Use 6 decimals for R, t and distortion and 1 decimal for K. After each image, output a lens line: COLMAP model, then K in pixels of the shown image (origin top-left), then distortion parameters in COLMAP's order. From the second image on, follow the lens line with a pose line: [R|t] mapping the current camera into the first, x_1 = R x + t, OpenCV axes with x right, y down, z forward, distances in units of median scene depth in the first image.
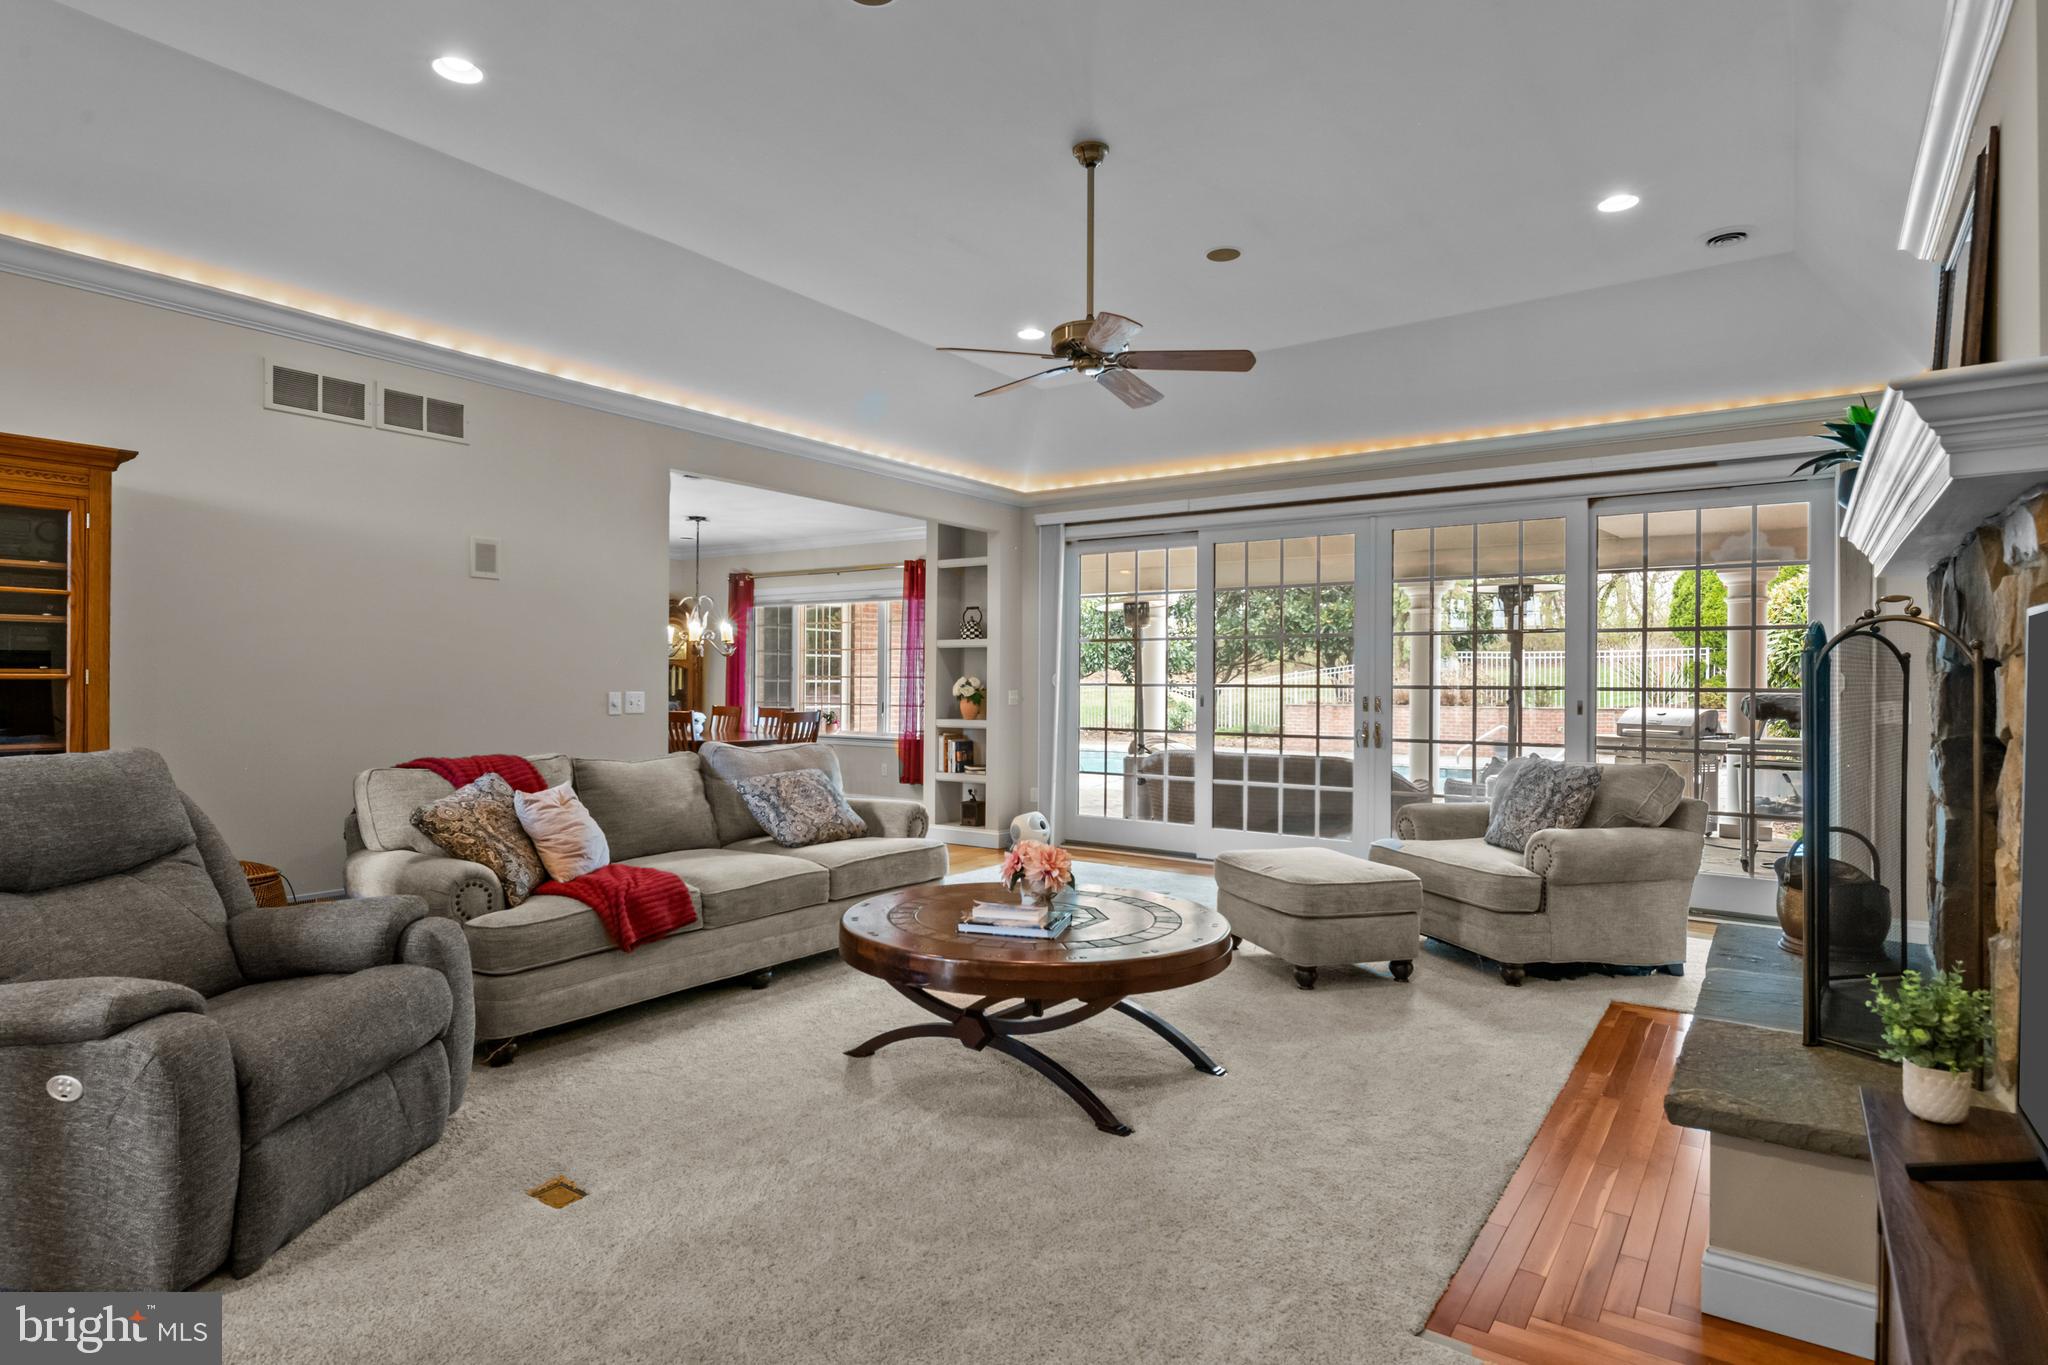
lens RADIAL K [[1068.2, 0, 1031.0], [0, 1068.2, 679.3], [0, 0, 1]] dist [0.005257, -0.000727]
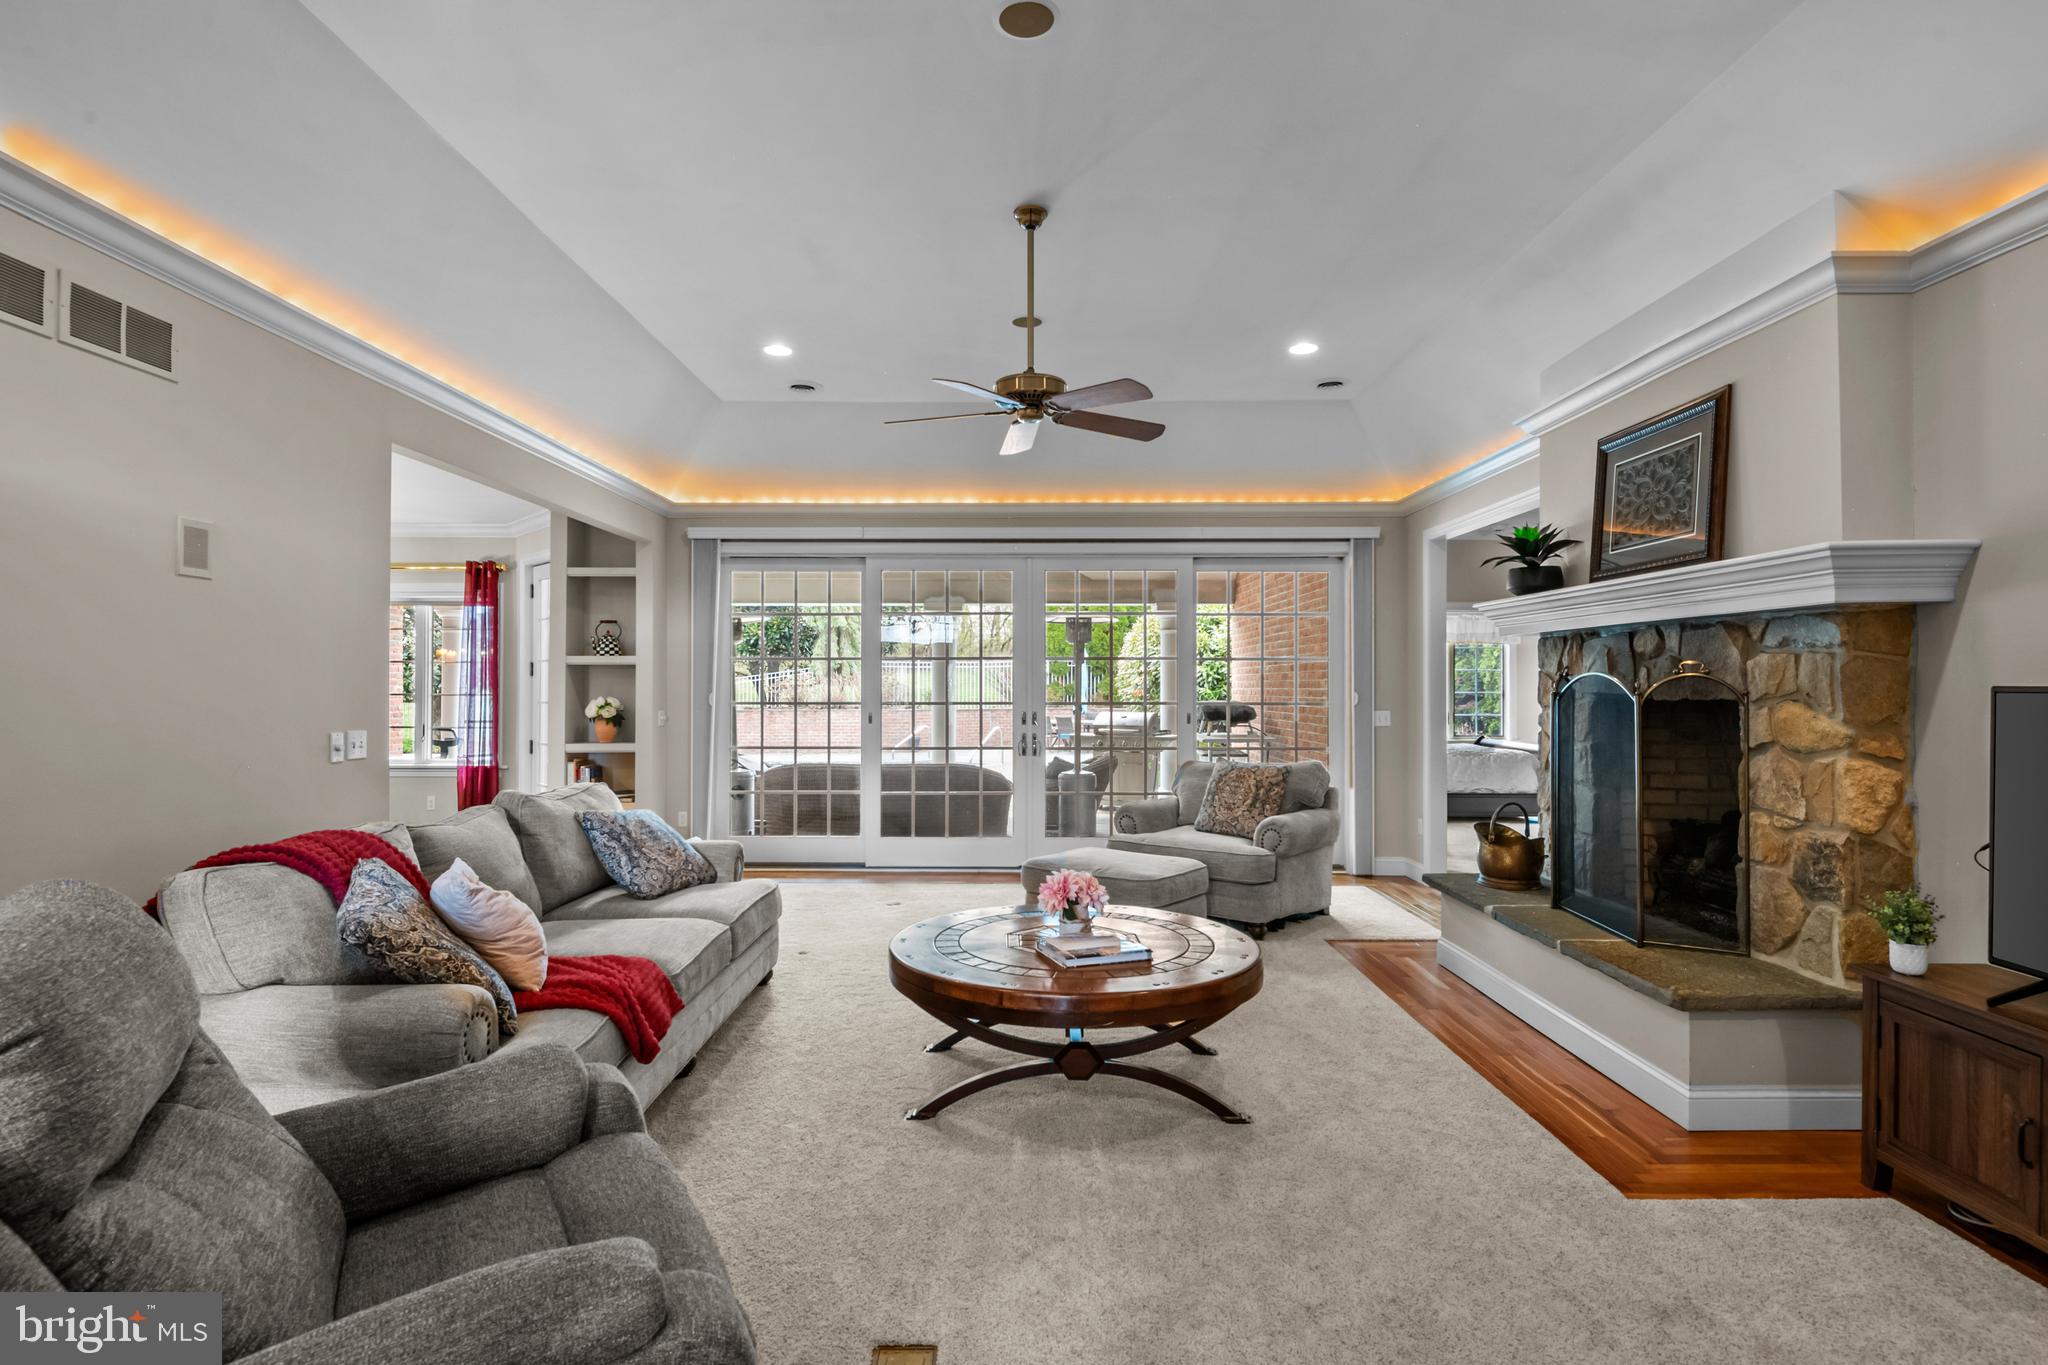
lens RADIAL K [[993.7, 0, 1017.0], [0, 993.7, 674.8], [0, 0, 1]] dist [-0.001806, -0.002743]
pose [[0.822353, 0.000809, 0.568978, -0.396071], [0.003327, 0.999975, -0.006231, -0.022791], [-0.568969, 0.007017, 0.822329, 0.151725]]
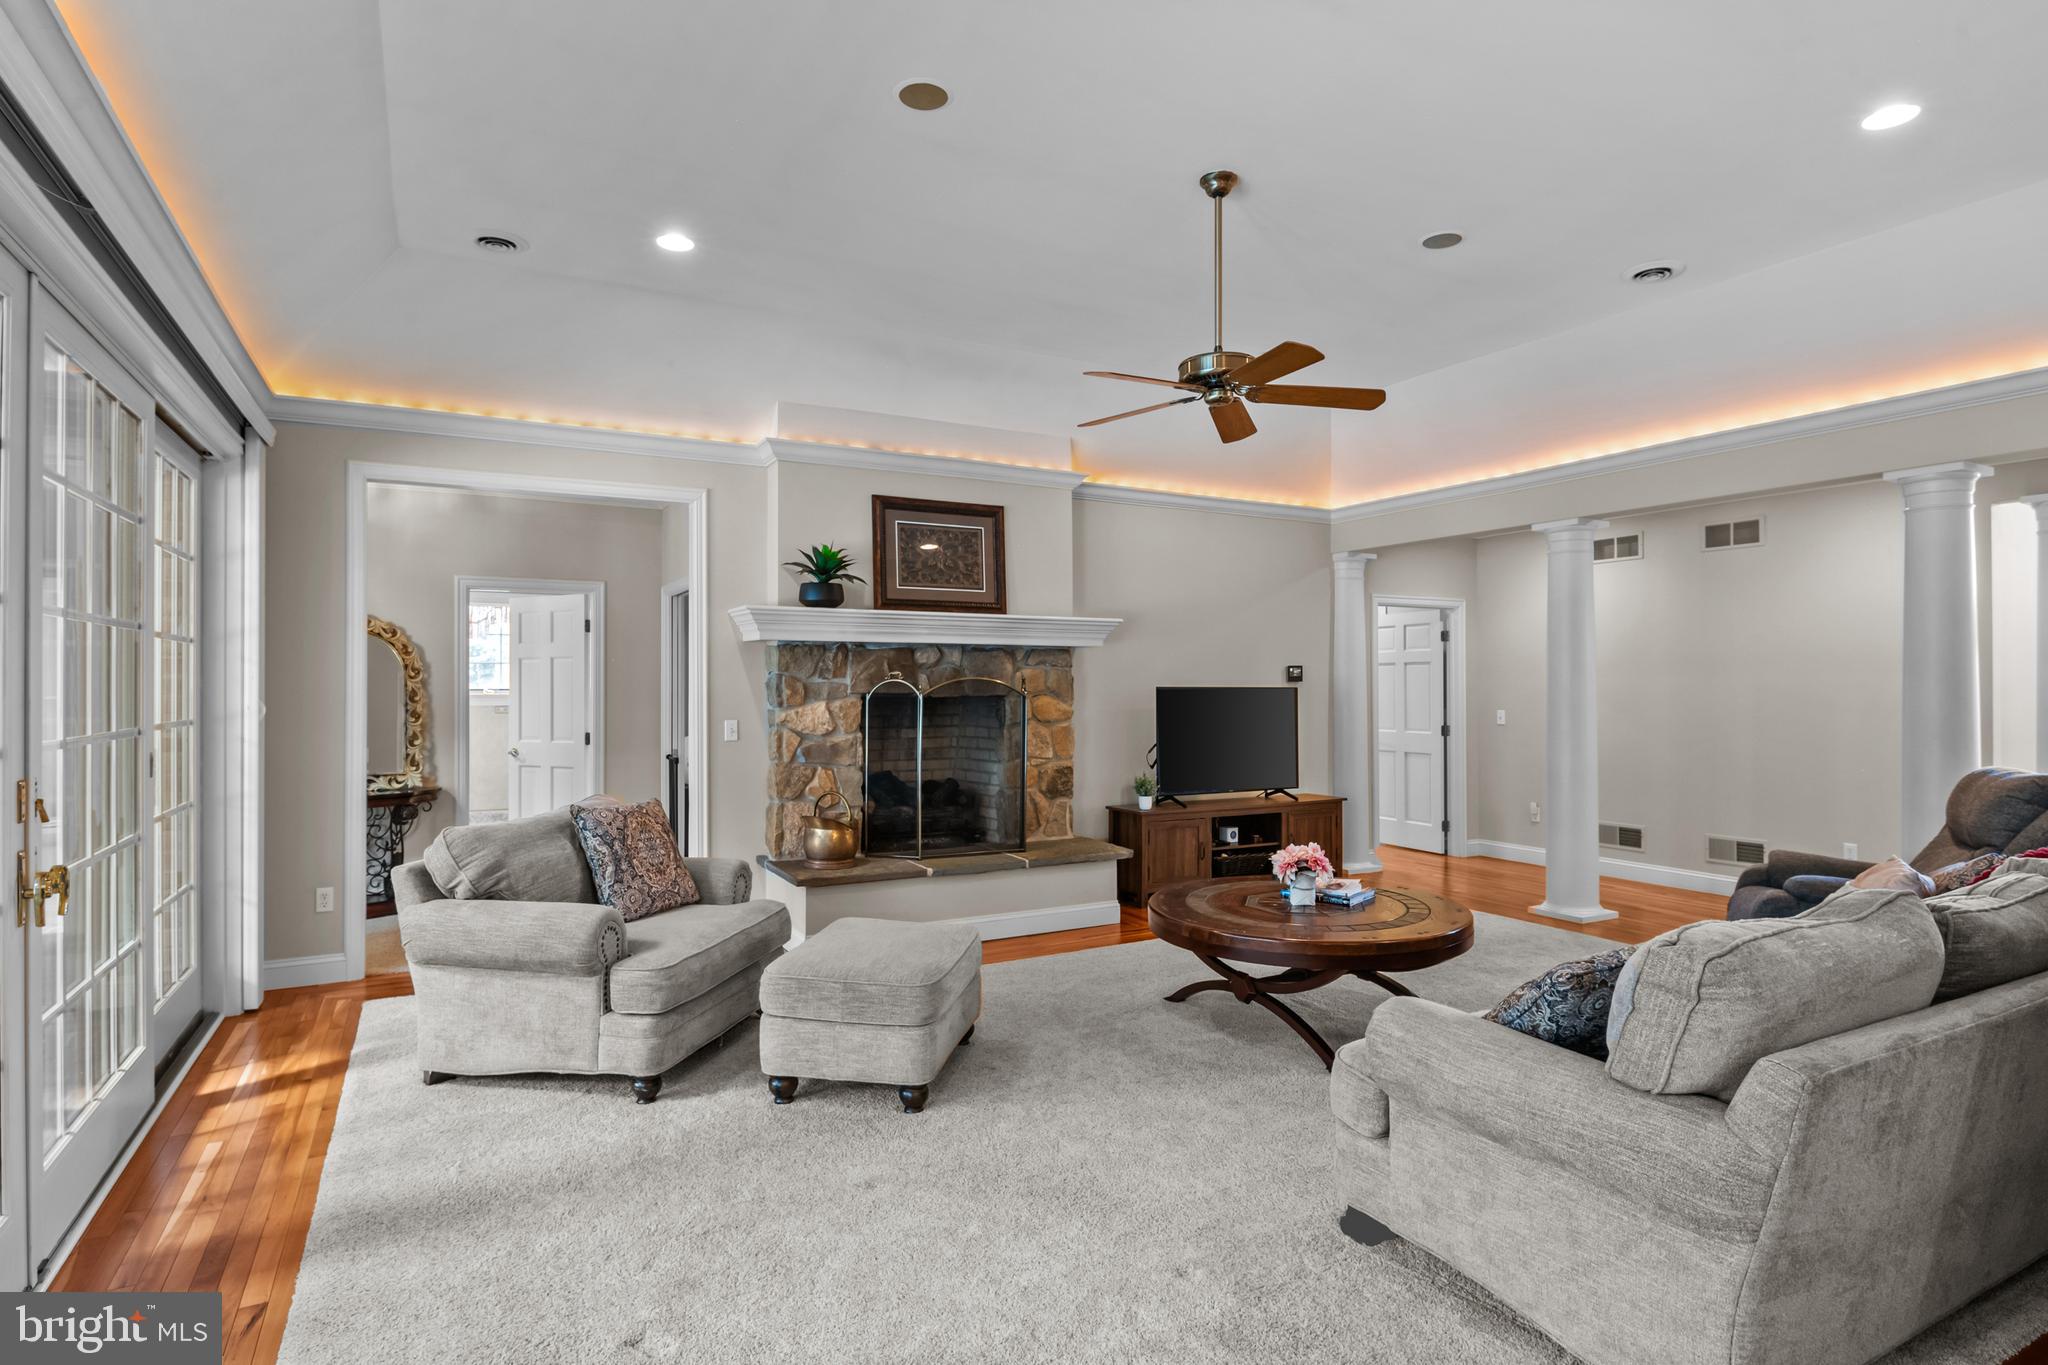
lens RADIAL K [[1046.1, 0, 1012.7], [0, 1046.1, 687.0], [0, 0, 1]] dist [-0.002048, -0.000109]
pose [[-0.898862, -0.004373, 0.438211, -0.151130], [-0.004668, 0.999989, 0.000405, -0.018972], [-0.438208, -0.001682, -0.898872, 1.485263]]
